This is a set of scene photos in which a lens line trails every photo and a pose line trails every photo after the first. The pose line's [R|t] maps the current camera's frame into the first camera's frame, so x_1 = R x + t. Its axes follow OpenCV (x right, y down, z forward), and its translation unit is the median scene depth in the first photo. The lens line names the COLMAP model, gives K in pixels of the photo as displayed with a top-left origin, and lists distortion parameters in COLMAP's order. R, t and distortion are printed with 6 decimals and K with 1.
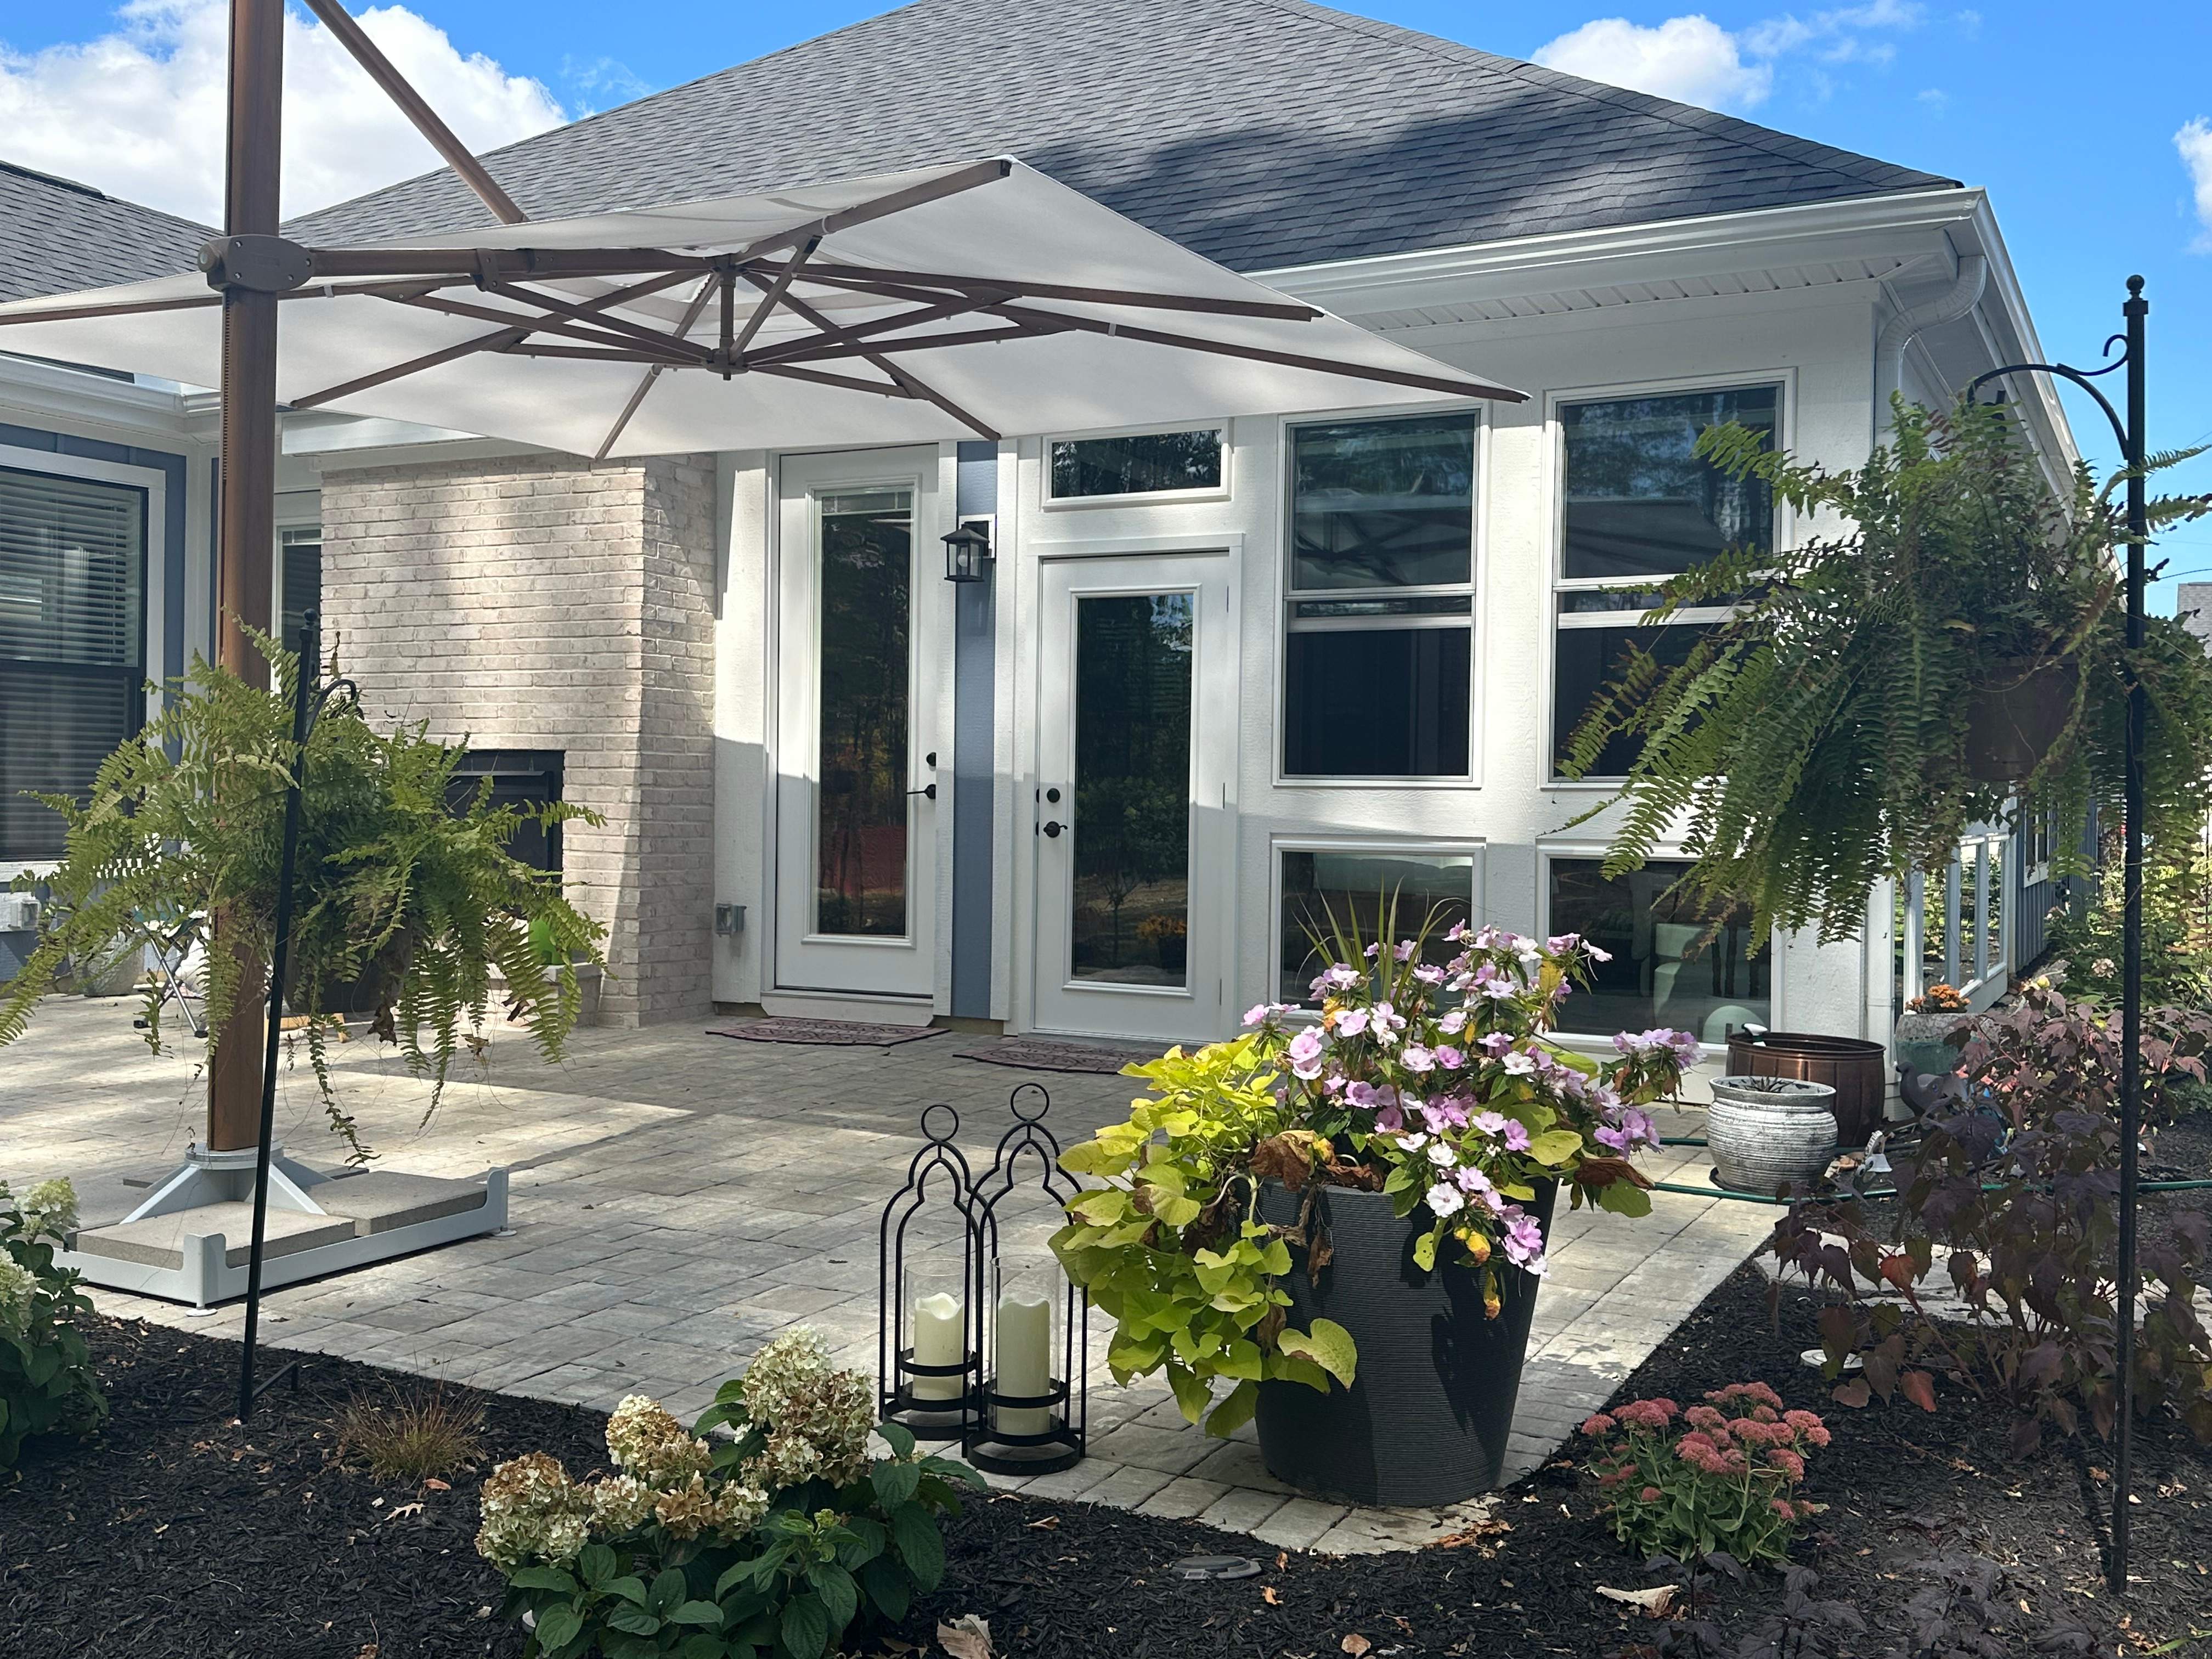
lens RADIAL K [[2064.1, 0, 1106.0], [0, 2064.1, 829.5], [0, 0, 1]] dist [0.114486, -0.012349]
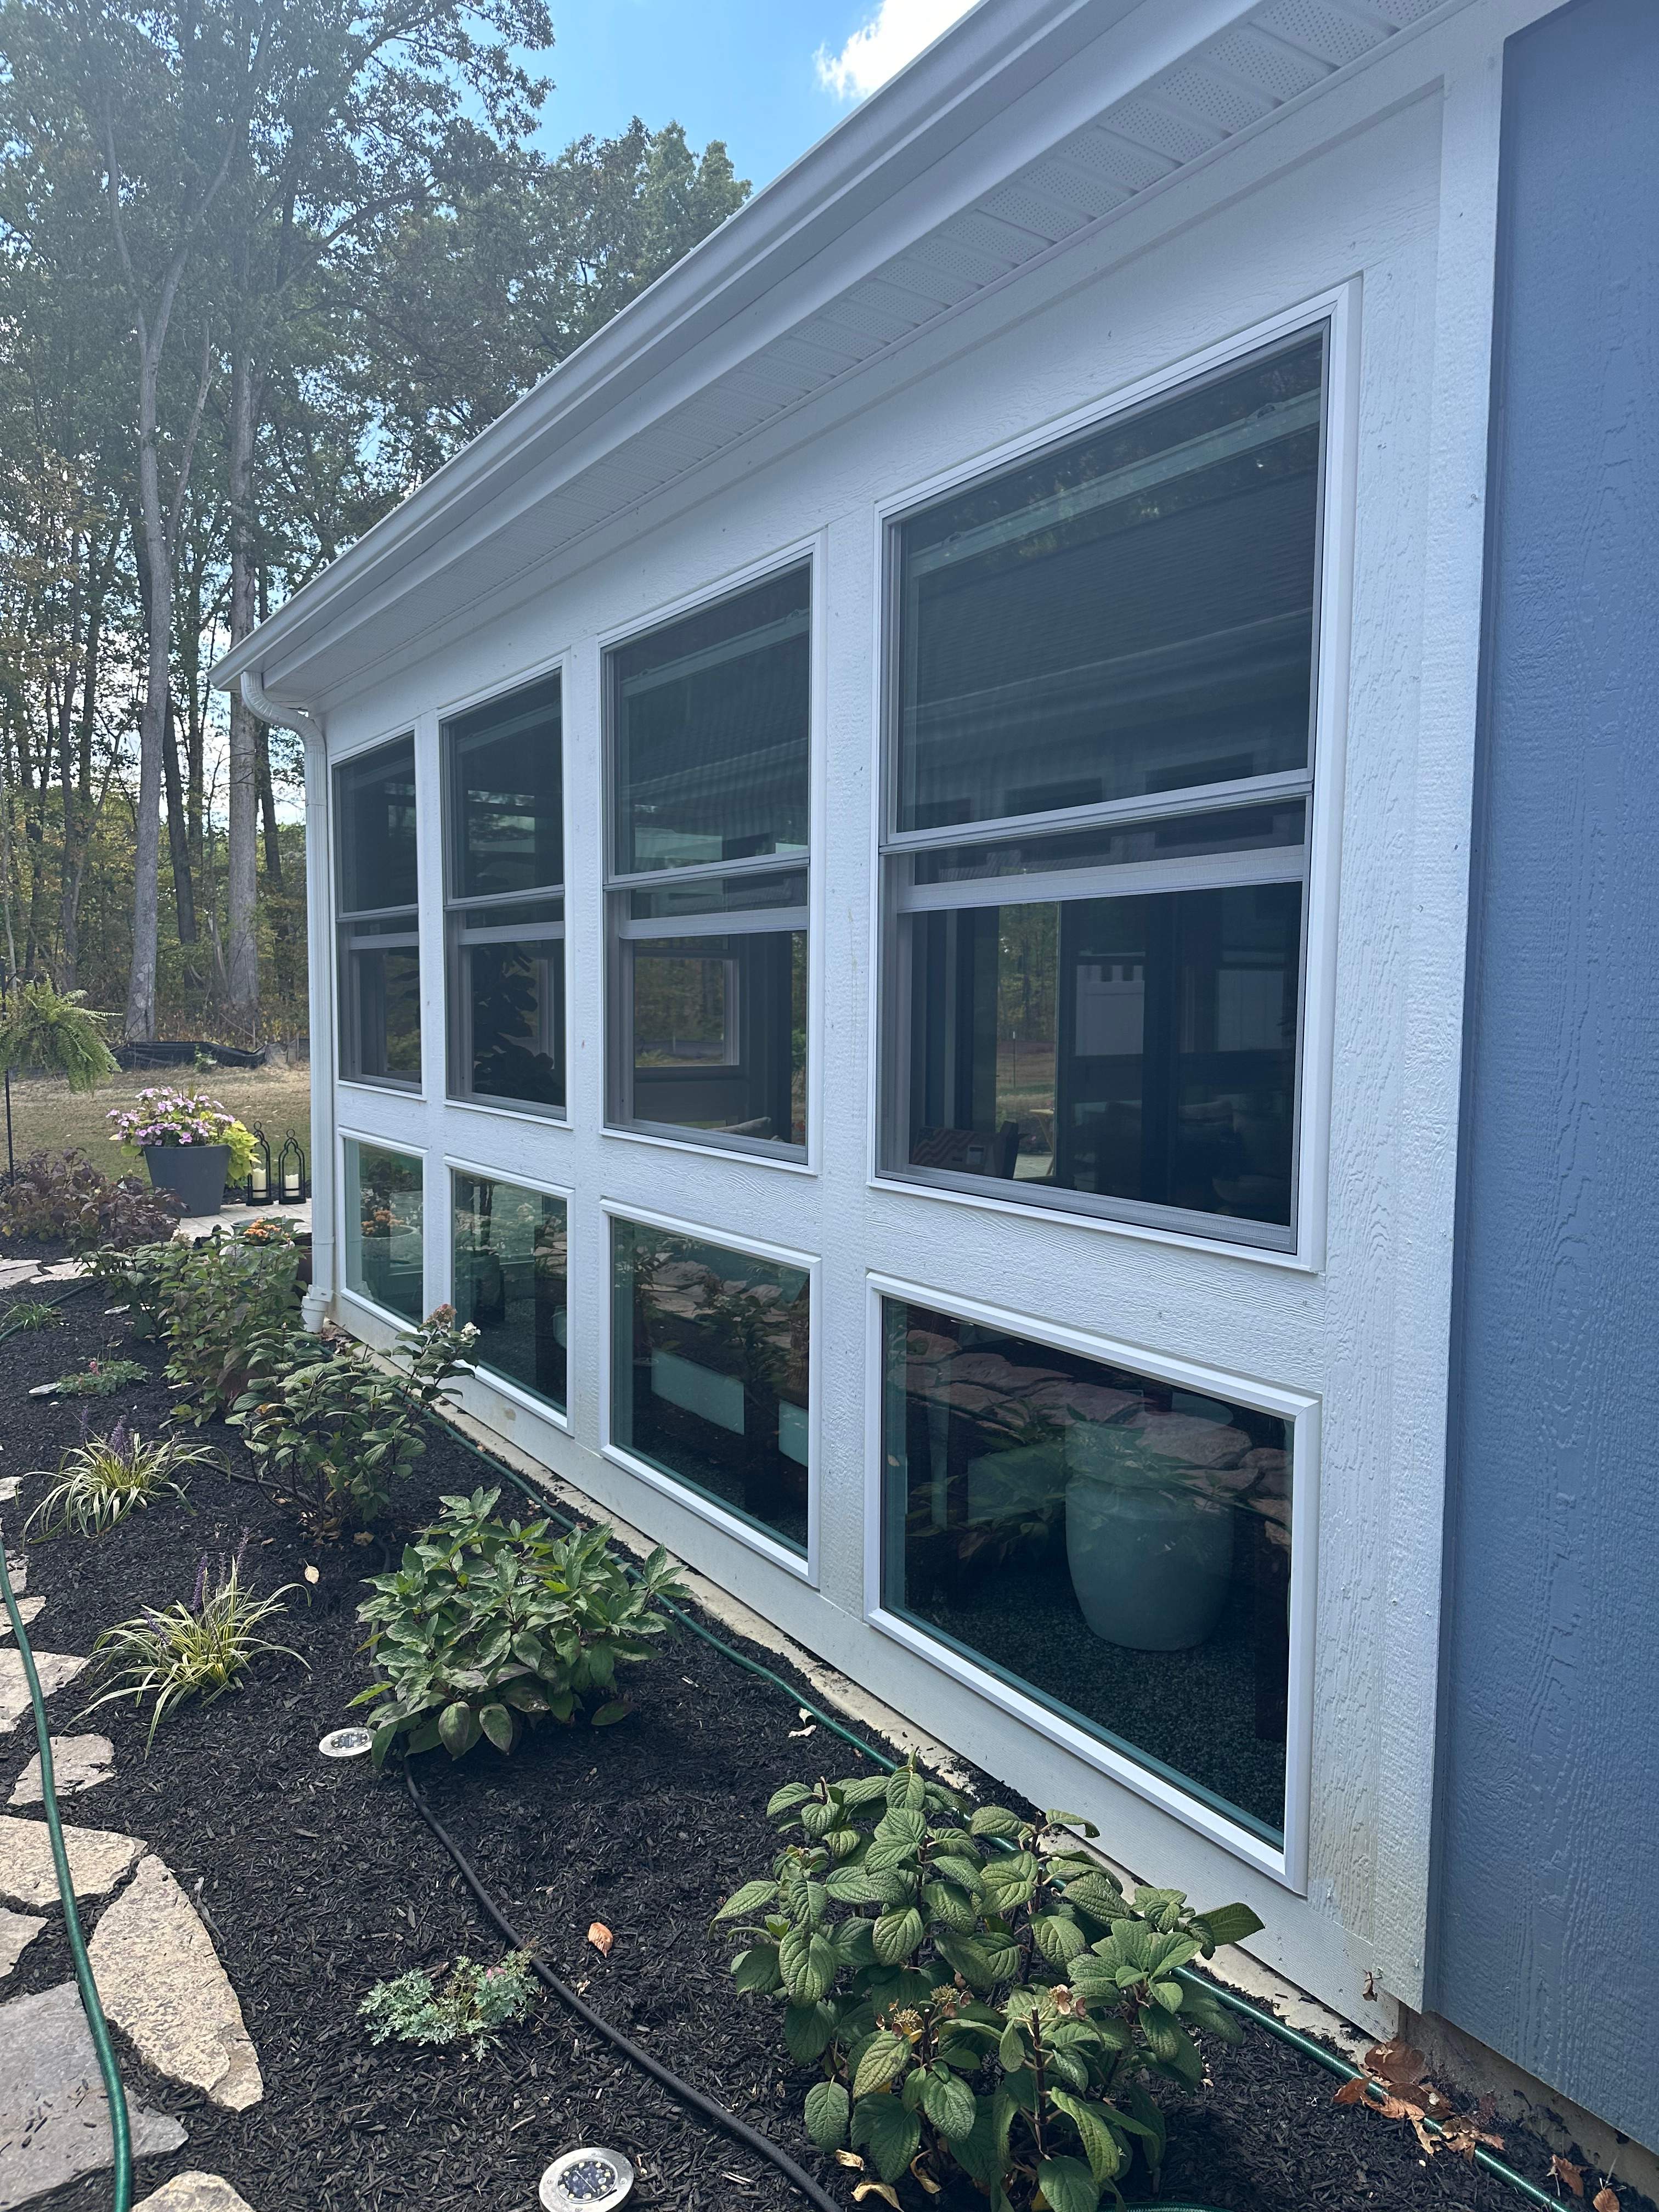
lens RADIAL K [[1534.7, 0, 829.5], [0, 1534.7, 1106.0], [0, 0, 1]] dist [0.099022, -0.135298]
pose [[0.870337, 0.030781, -0.491494, 0.369616], [-0.009750, 0.998926, 0.045296, -0.054576], [0.492361, -0.034631, 0.869702, 0.540891]]
